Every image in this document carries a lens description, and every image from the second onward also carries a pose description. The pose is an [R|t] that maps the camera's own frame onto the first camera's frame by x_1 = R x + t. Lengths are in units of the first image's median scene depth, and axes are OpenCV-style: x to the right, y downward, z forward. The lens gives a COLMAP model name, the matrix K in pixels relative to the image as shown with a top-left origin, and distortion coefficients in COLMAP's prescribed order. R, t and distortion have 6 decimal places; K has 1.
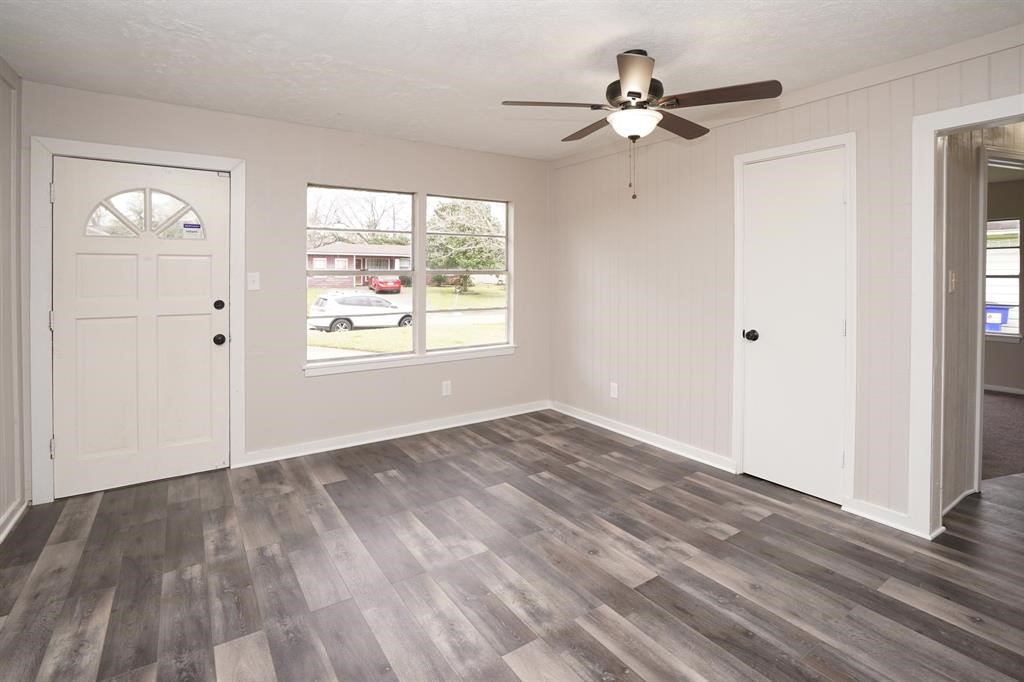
lens RADIAL K [[487.6, 0, 512.0], [0, 487.6, 341.0], [0, 0, 1]] dist [0.000459, 0.000324]
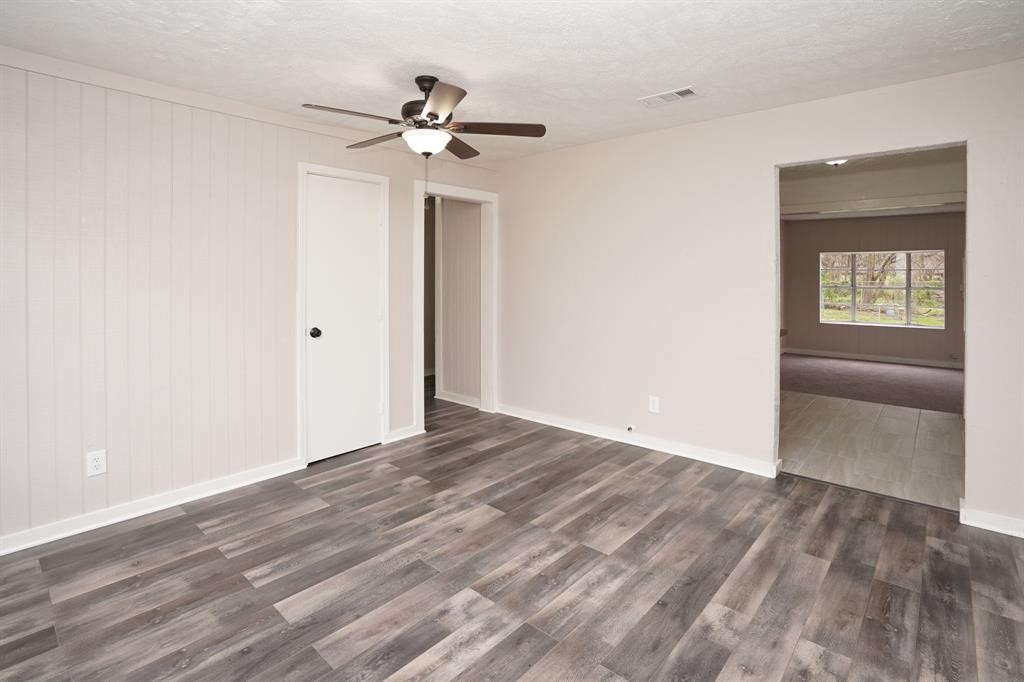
lens RADIAL K [[507.6, 0, 512.0], [0, 507.6, 341.0], [0, 0, 1]] dist [-0.003280, 0.000138]
pose [[-0.244870, -0.113792, 0.962855, -0.936124], [0.122225, 0.981543, 0.147084, -0.140254], [-0.961821, 0.153702, -0.226442, 1.107142]]
